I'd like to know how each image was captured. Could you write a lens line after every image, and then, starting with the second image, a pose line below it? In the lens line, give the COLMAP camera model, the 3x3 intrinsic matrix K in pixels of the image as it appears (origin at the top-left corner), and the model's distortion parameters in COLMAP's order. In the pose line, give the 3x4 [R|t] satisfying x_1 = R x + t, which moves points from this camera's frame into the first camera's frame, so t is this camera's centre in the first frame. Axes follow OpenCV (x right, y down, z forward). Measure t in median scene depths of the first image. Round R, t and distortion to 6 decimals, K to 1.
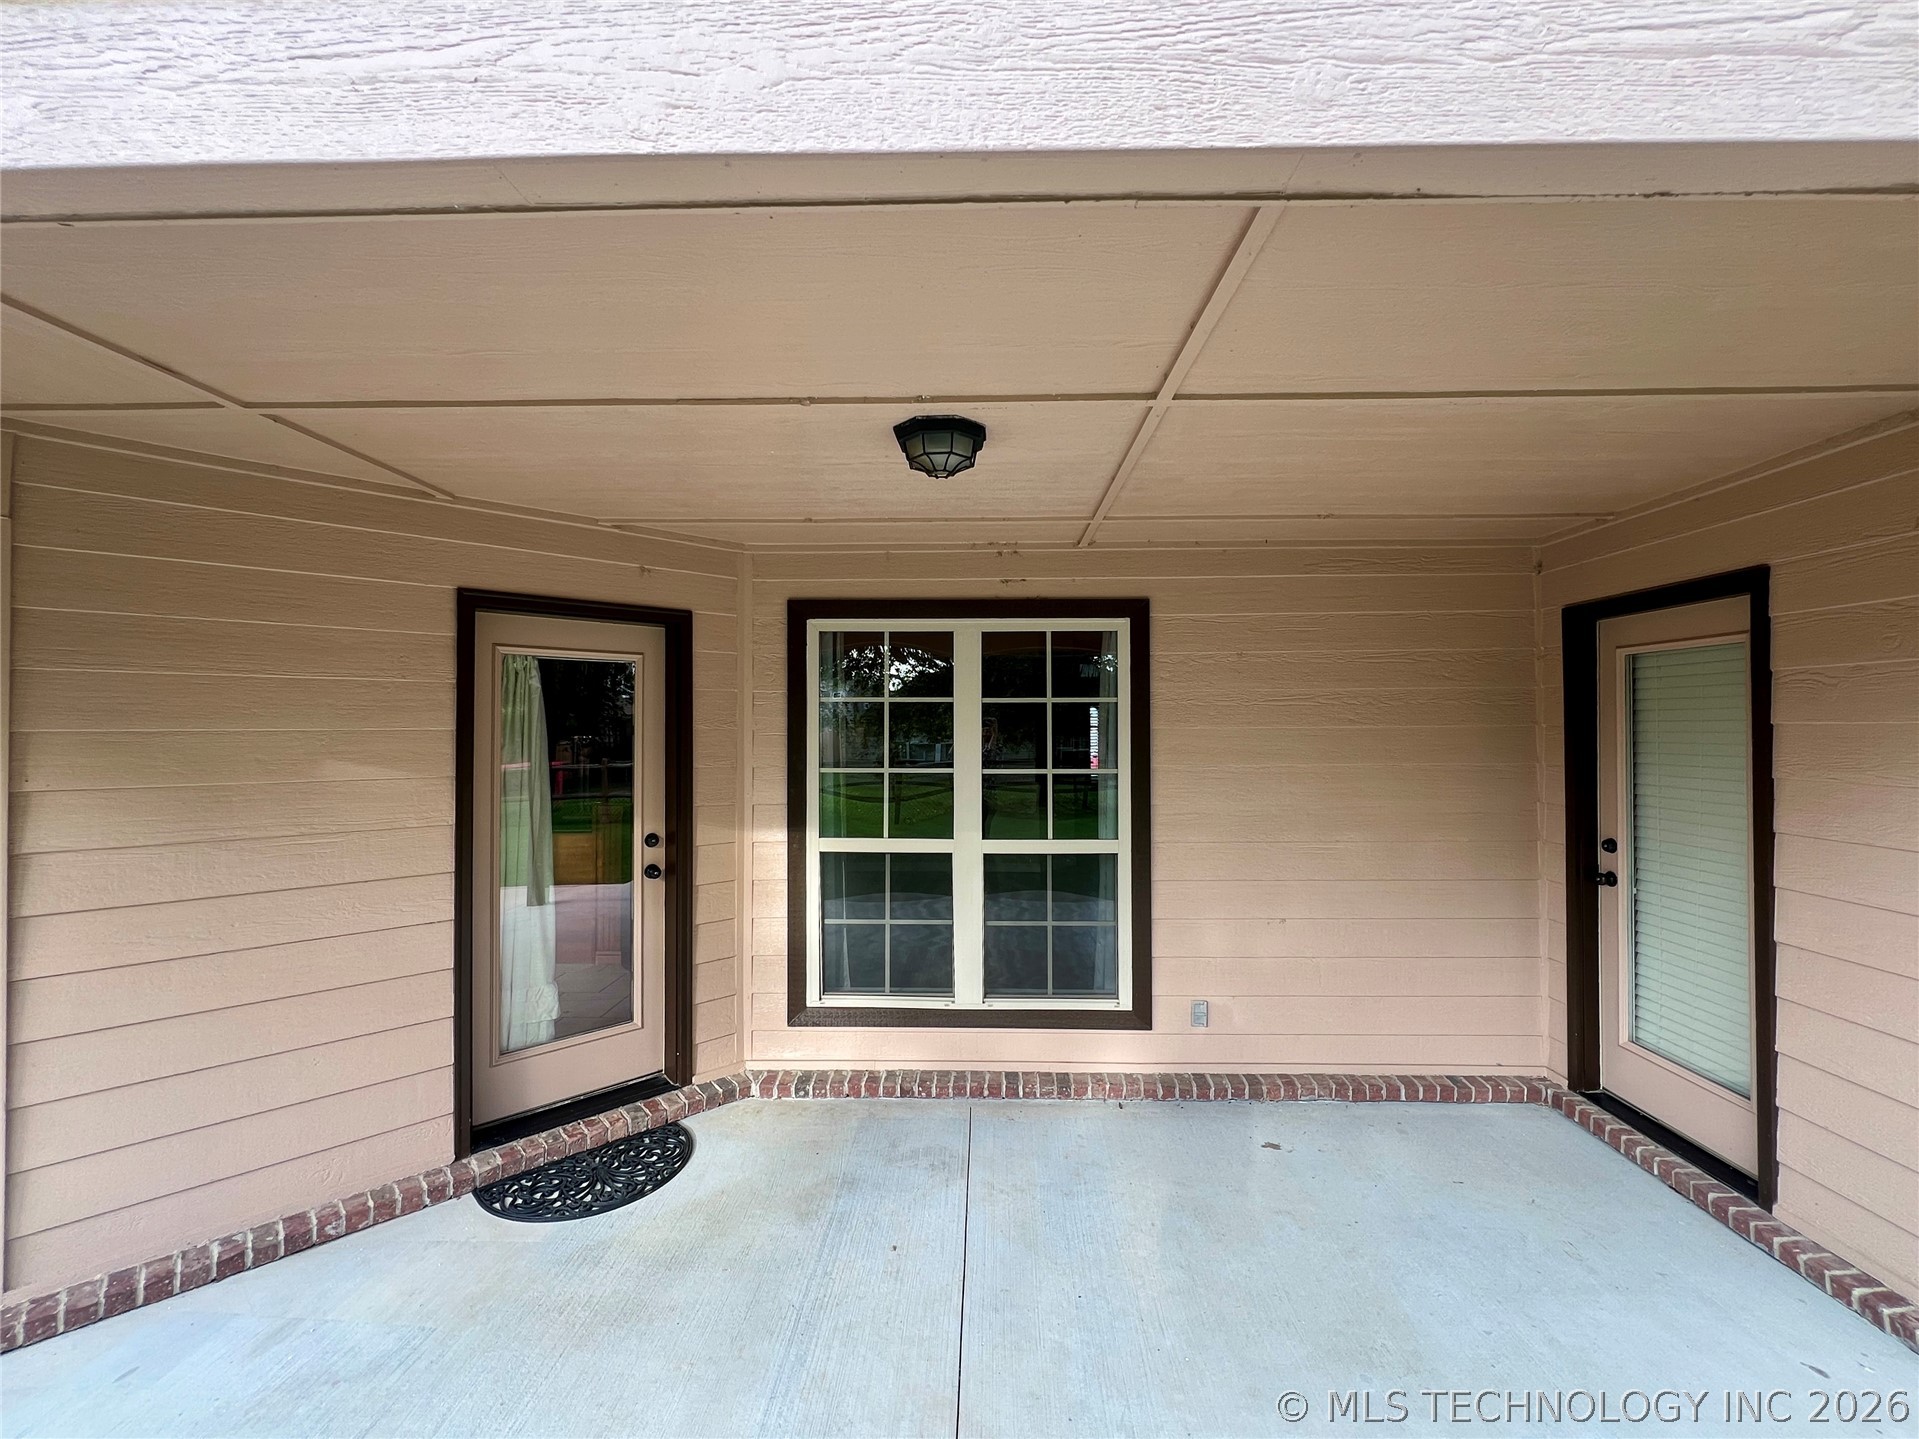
lens RADIAL K [[805.4, 0, 959.5], [0, 805.4, 719.5], [0, 0, 1]] dist [-0.003464, -0.000471]
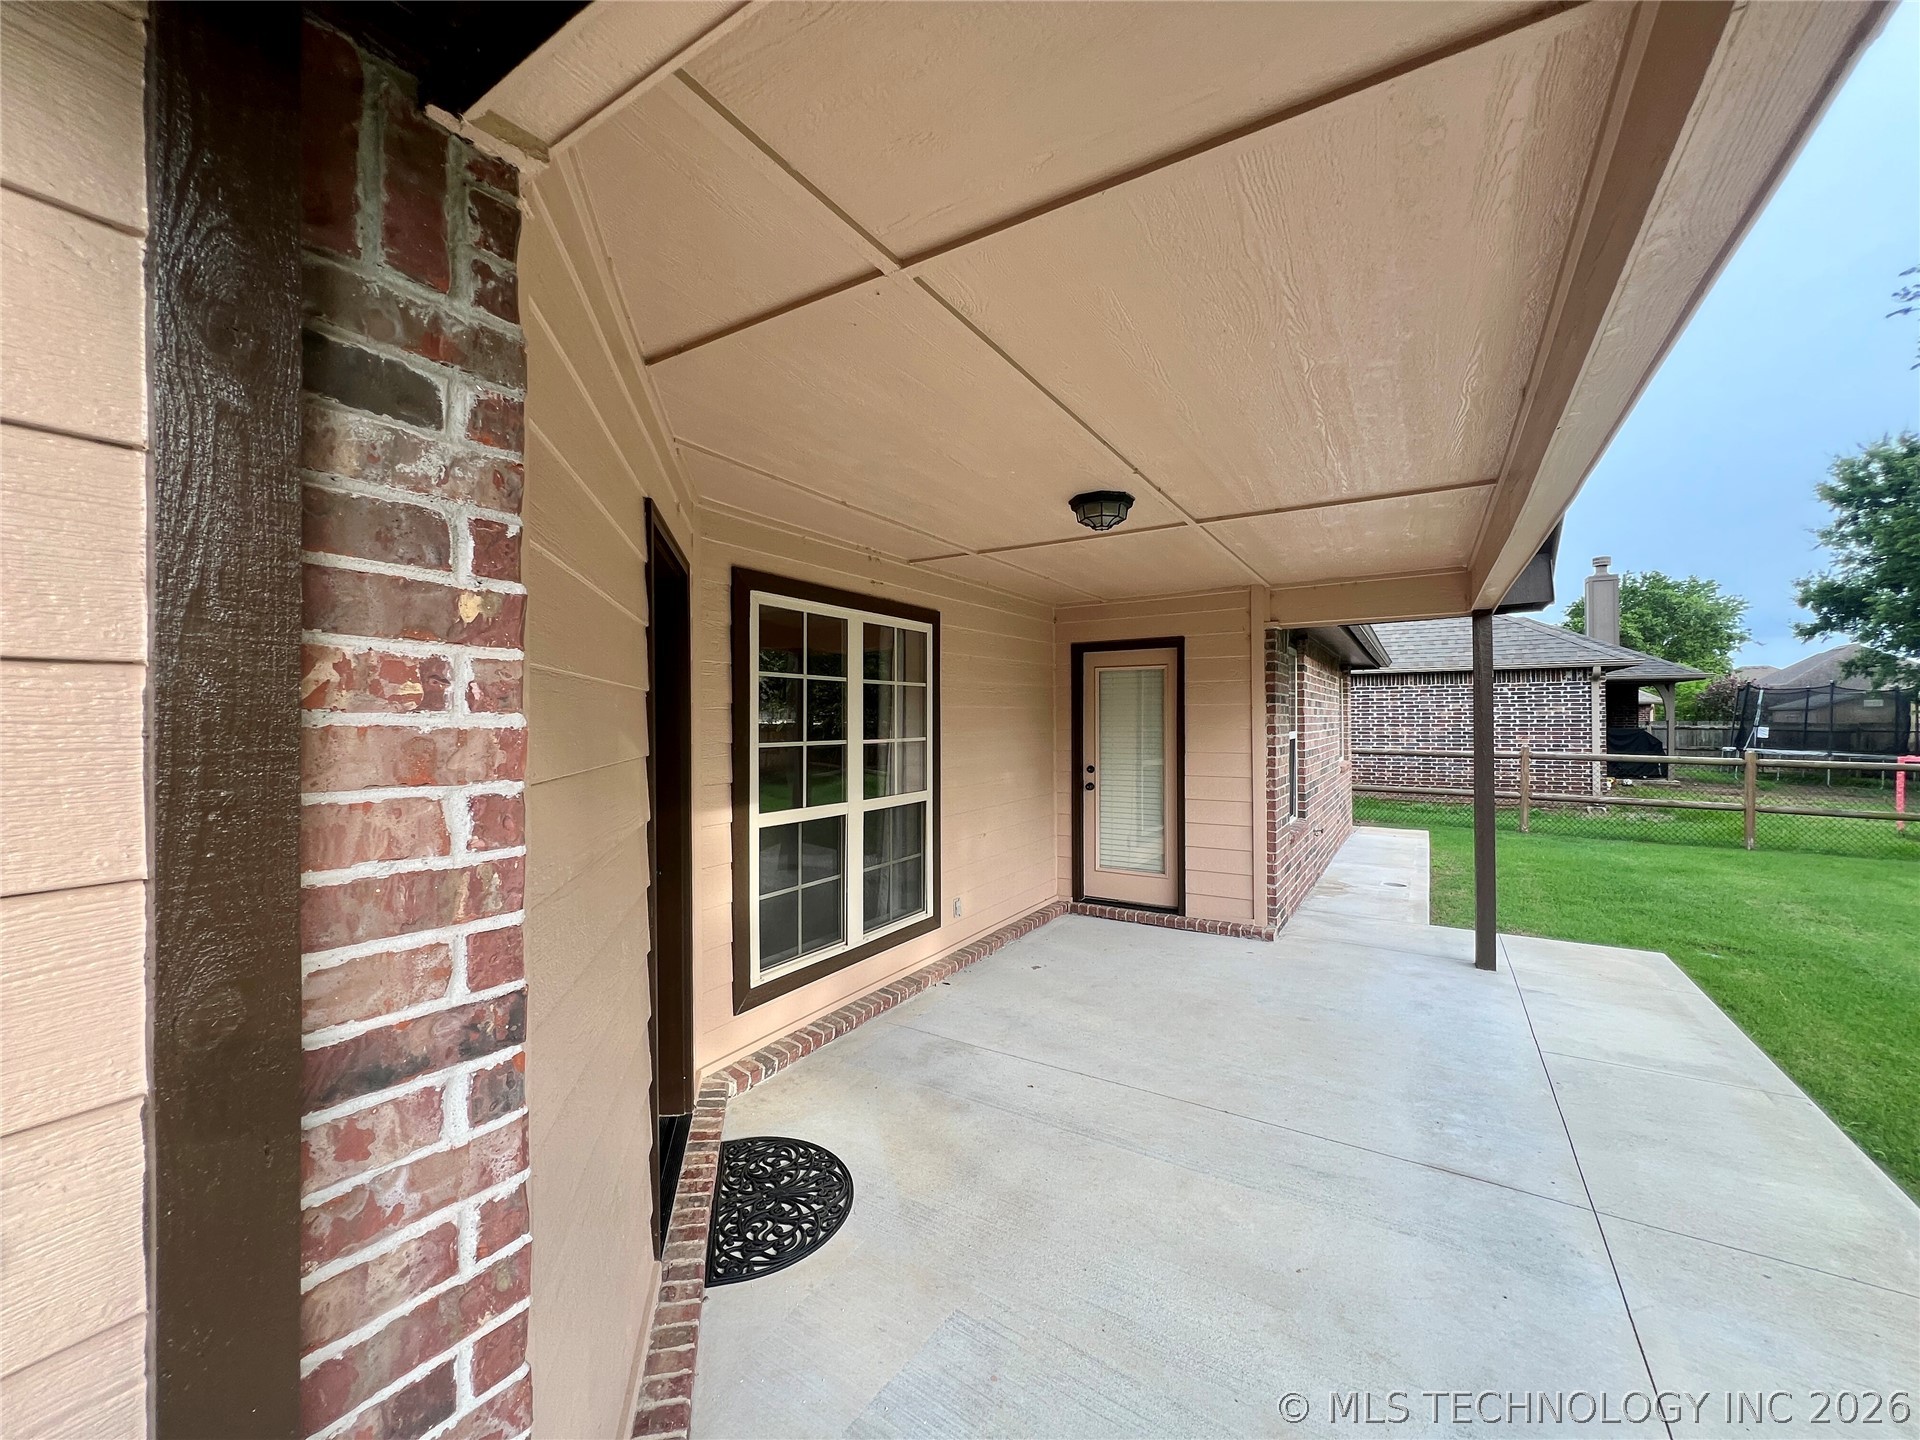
lens RADIAL K [[767.6, 0, 952.9], [0, 767.6, 718.9], [0, 0, 1]] dist [-0.002450, -0.000172]
pose [[0.504172, -0.002252, 0.863600, -0.875217], [-0.003952, 0.999980, 0.004915, 0.025687], [-0.863594, -0.005891, 0.504153, 0.326530]]
